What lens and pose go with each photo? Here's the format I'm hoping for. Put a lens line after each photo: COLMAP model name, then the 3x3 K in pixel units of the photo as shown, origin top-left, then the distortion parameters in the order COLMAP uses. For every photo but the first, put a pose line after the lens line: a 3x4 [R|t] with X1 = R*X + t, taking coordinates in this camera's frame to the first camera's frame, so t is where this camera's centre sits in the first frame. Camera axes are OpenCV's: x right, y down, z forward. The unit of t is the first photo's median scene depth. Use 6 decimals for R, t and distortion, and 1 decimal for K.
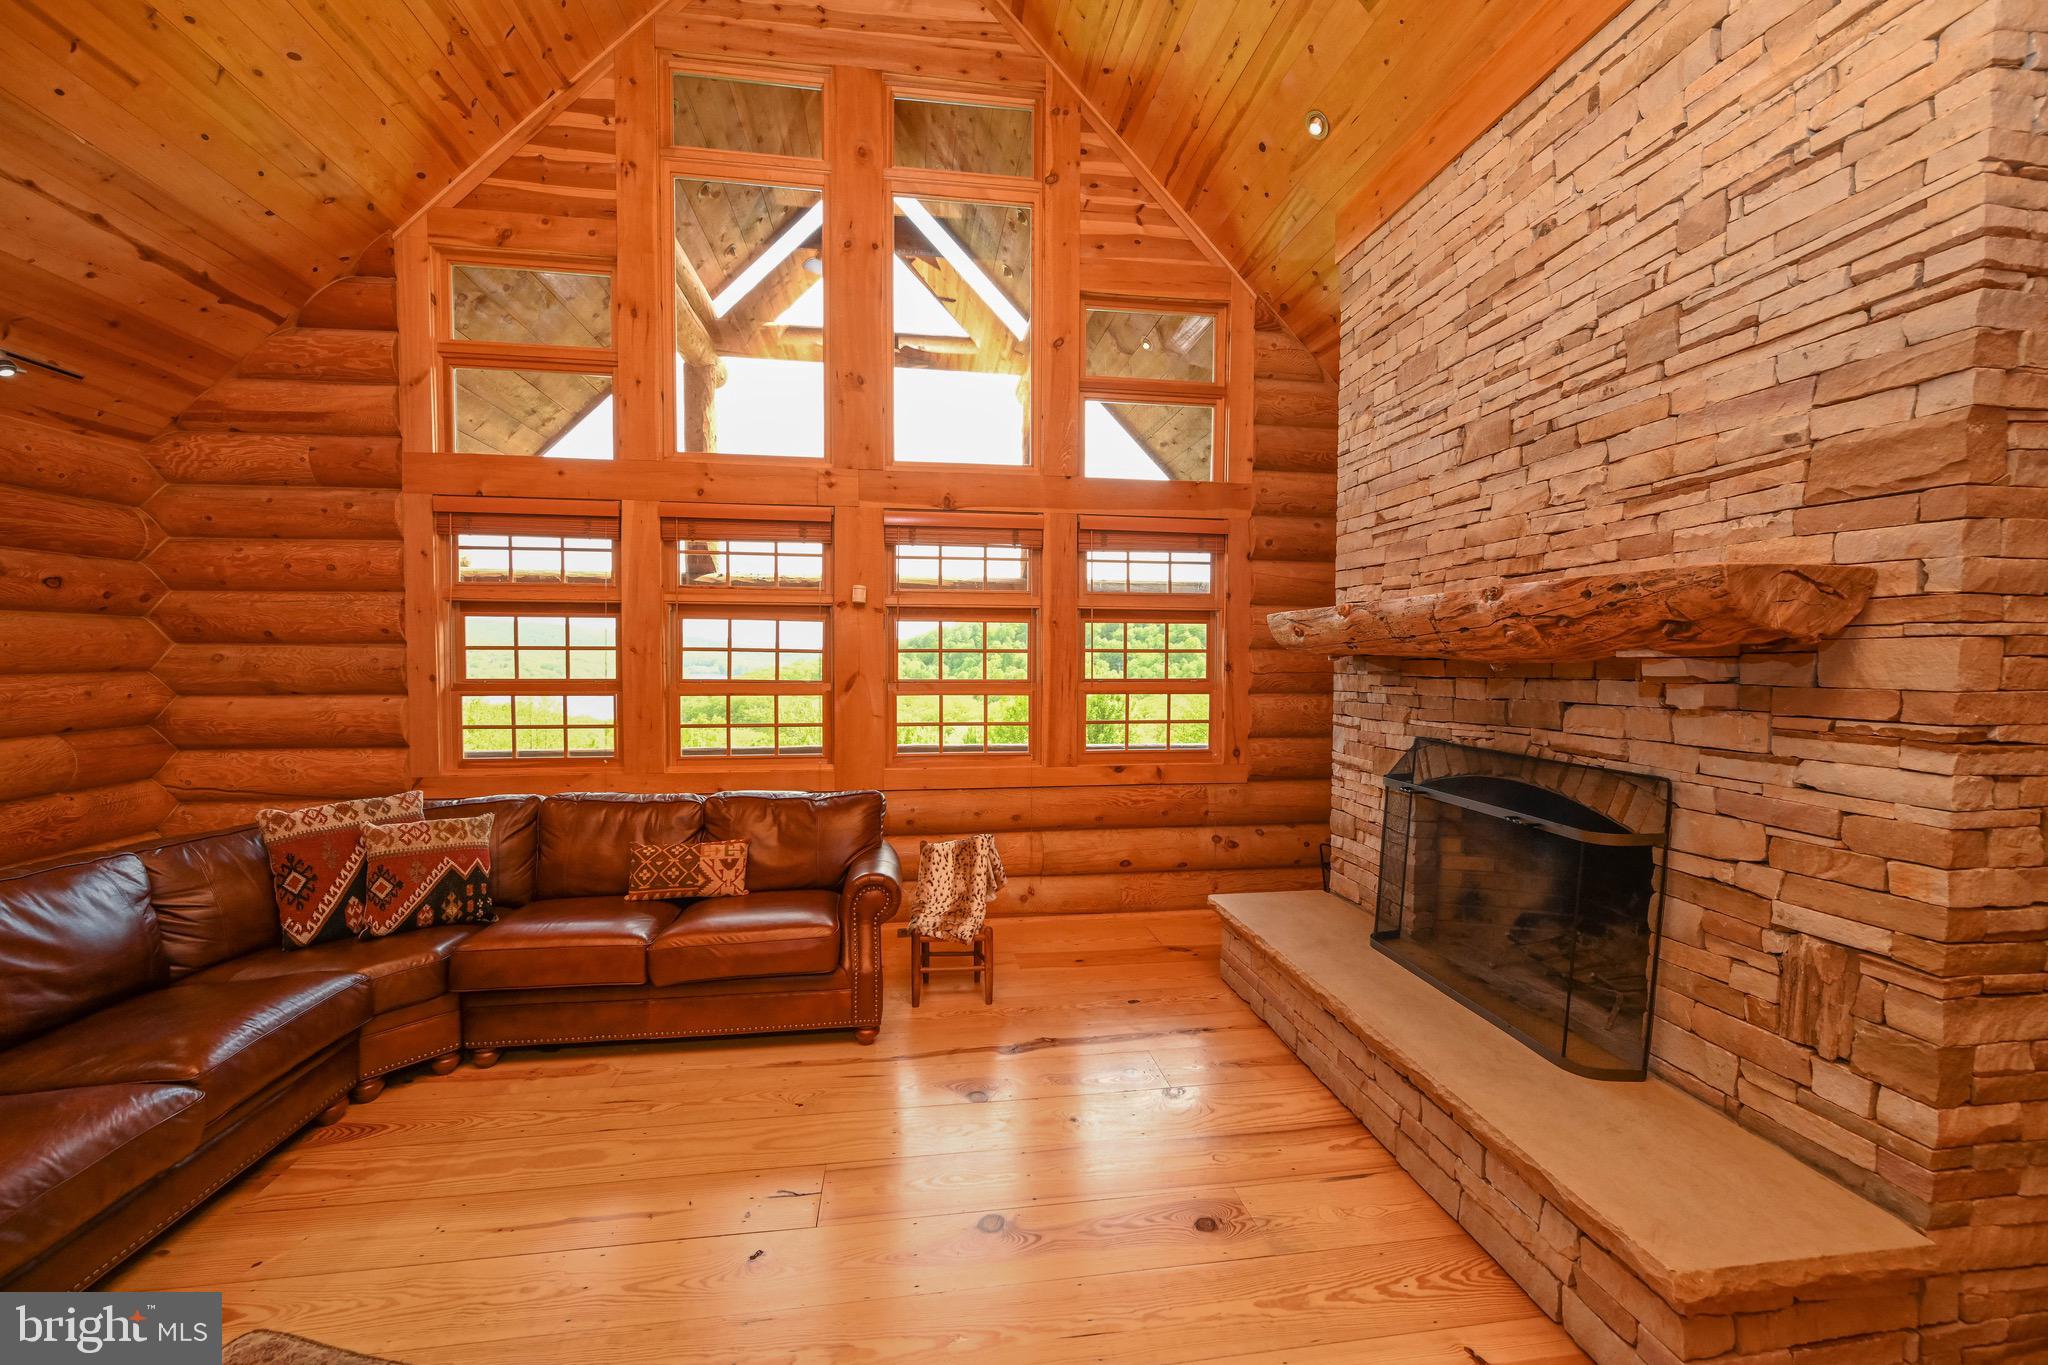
lens RADIAL K [[804.7, 0, 1018.9], [0, 804.7, 685.9], [0, 0, 1]] dist [-0.001900, 0.000569]
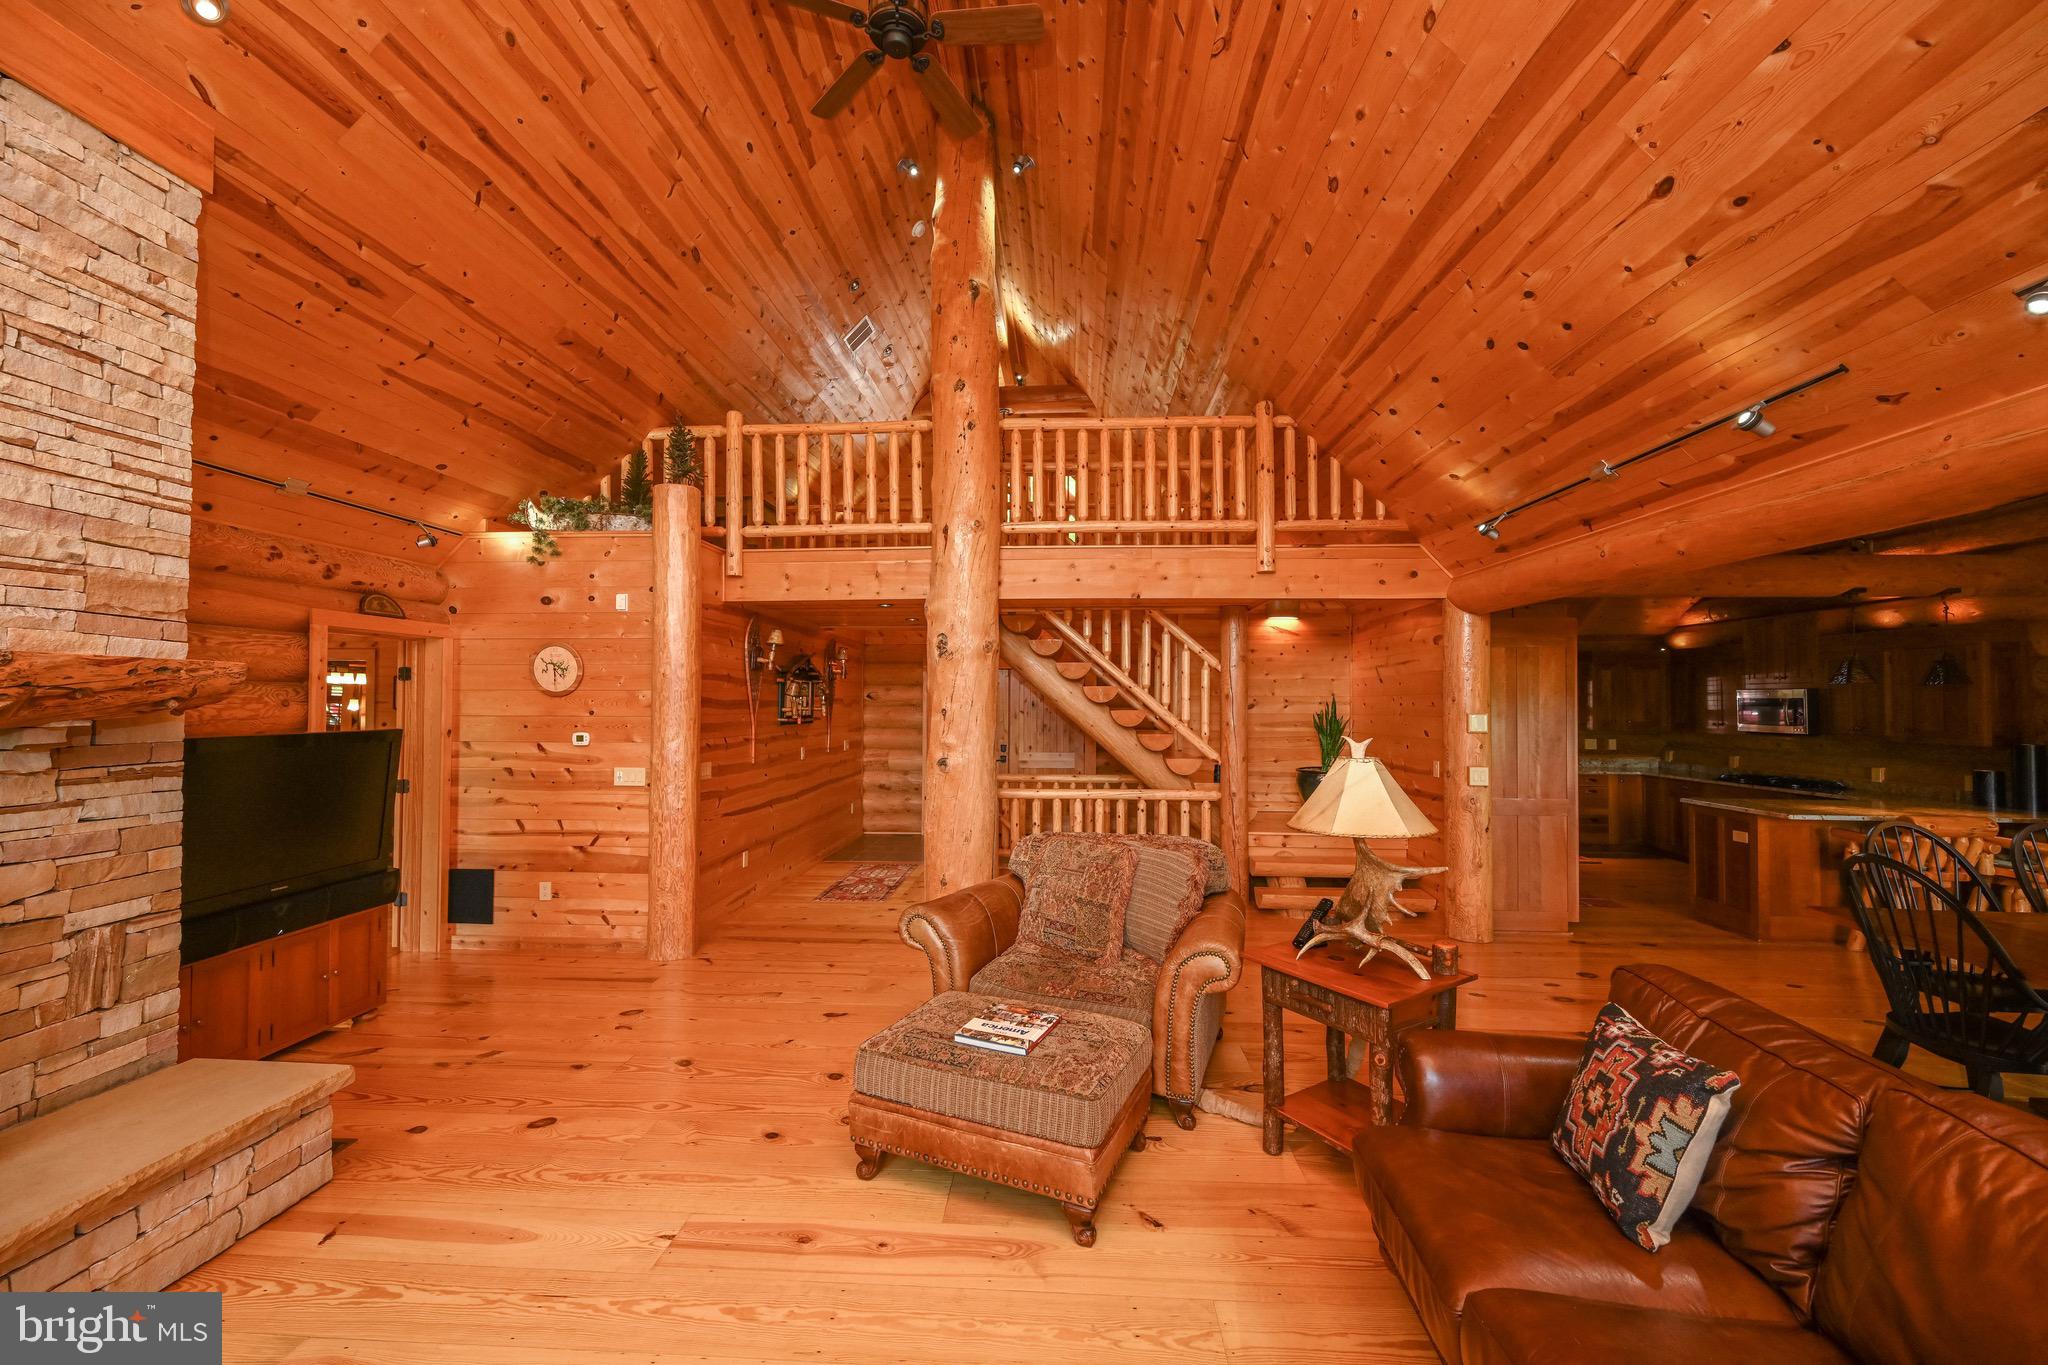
lens RADIAL K [[804.7, 0, 1021.2], [0, 804.7, 683.1], [0, 0, 1]] dist [-0.001900, 0.000569]
pose [[-0.978970, -0.002220, 0.203993, -0.567787], [0.000790, 0.999892, 0.014673, -0.083732], [-0.204004, 0.014526, -0.978862, 1.369115]]
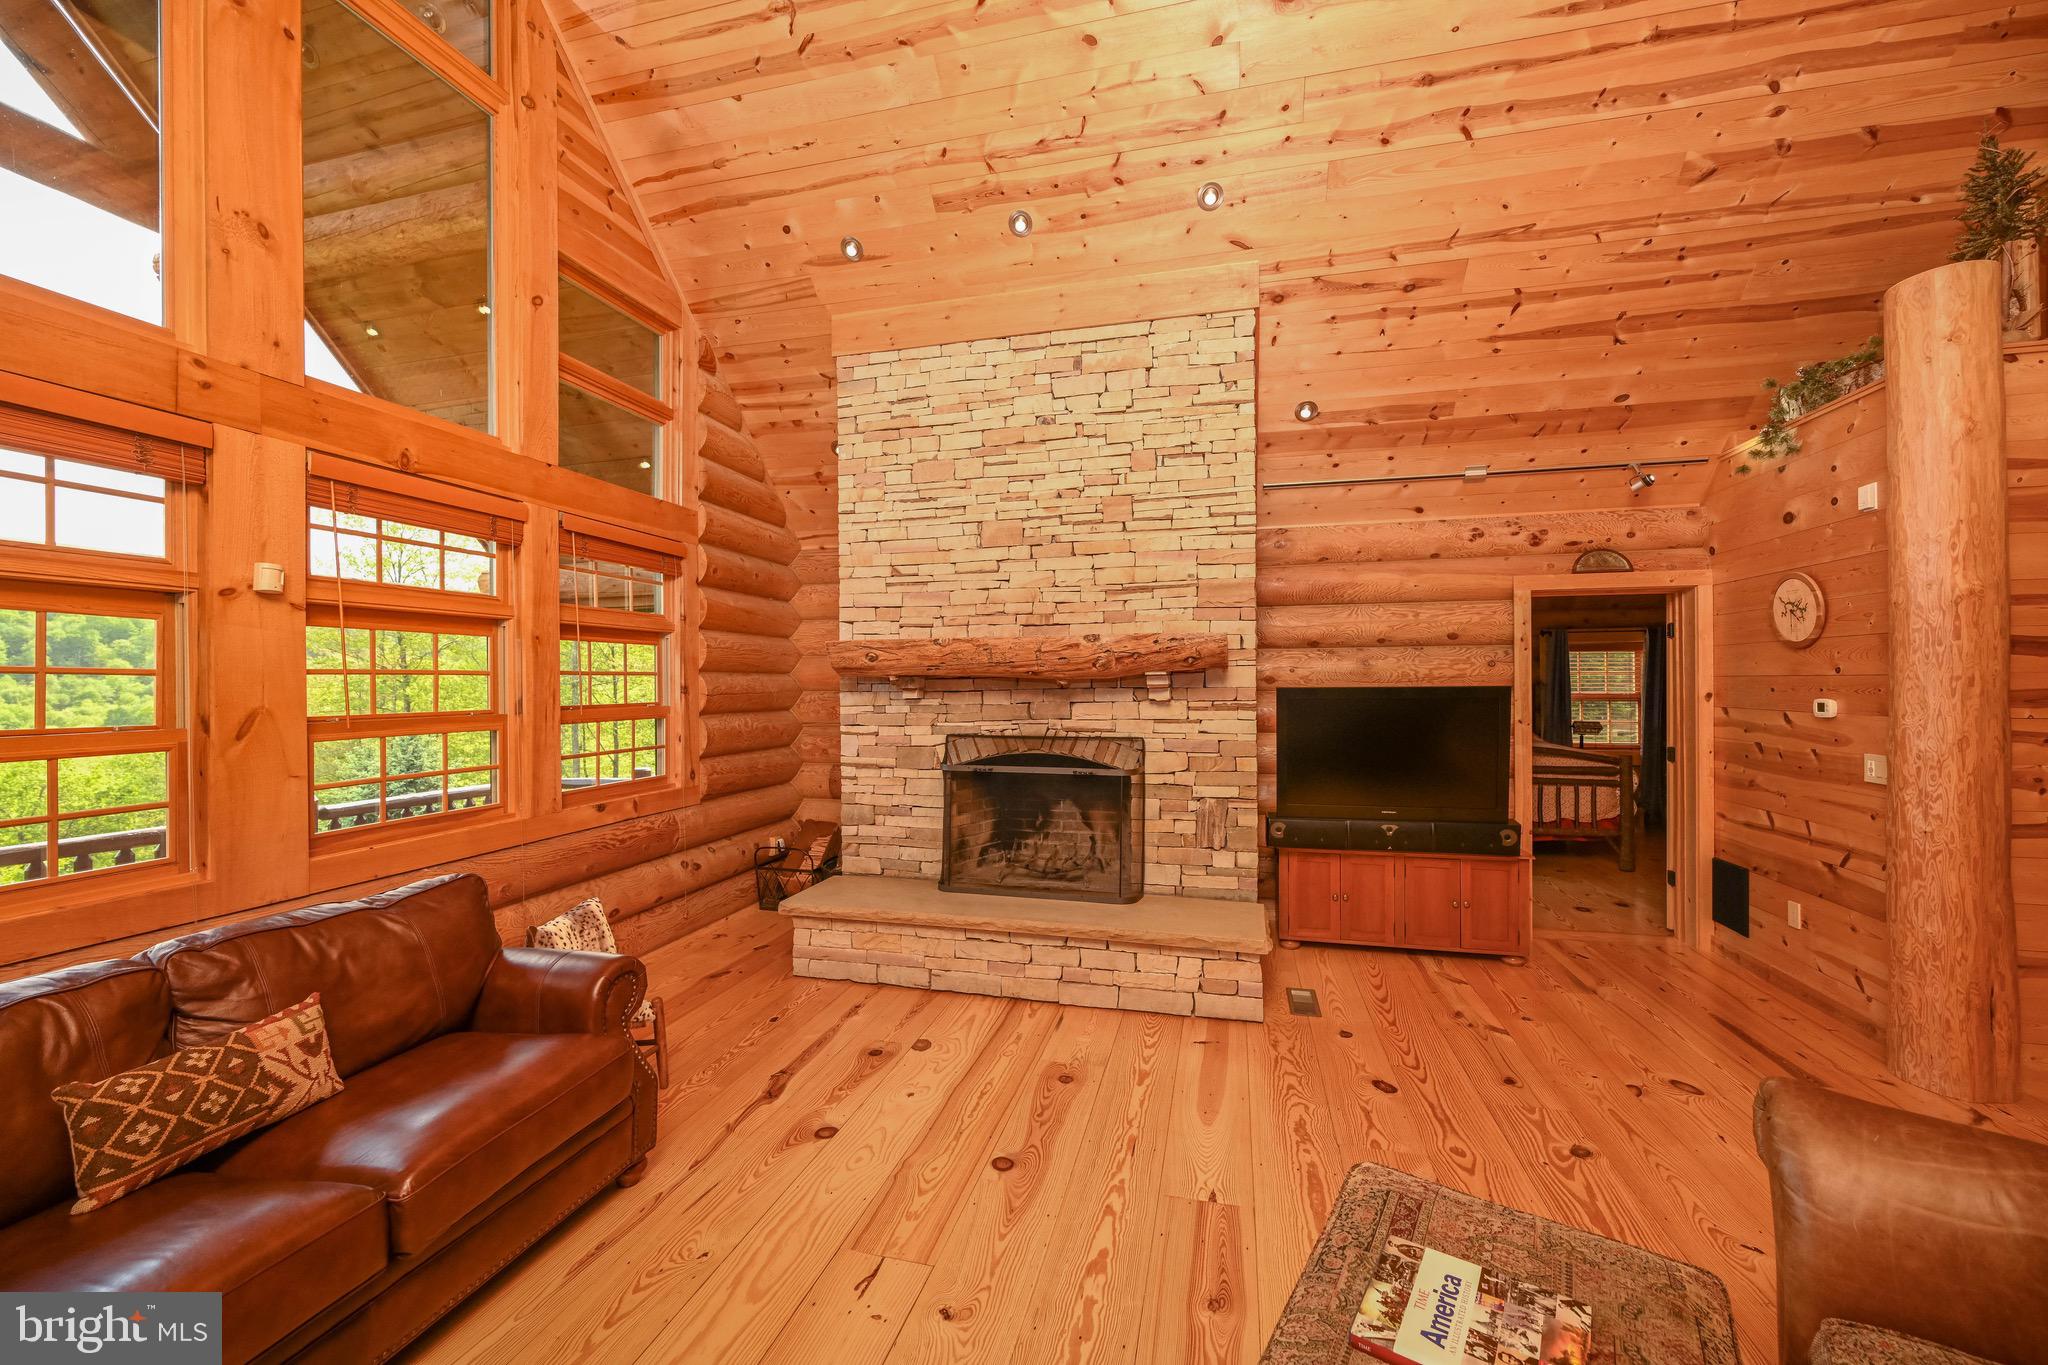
lens RADIAL K [[804.7, 0, 1023.9], [0, 804.7, 678.4], [0, 0, 1]] dist [-0.001900, 0.000569]
pose [[0.388384, -0.003328, 0.921492, -0.881012], [0.042535, 0.998992, -0.014319, -0.009132], [-0.920515, 0.044757, 0.388134, 0.399180]]
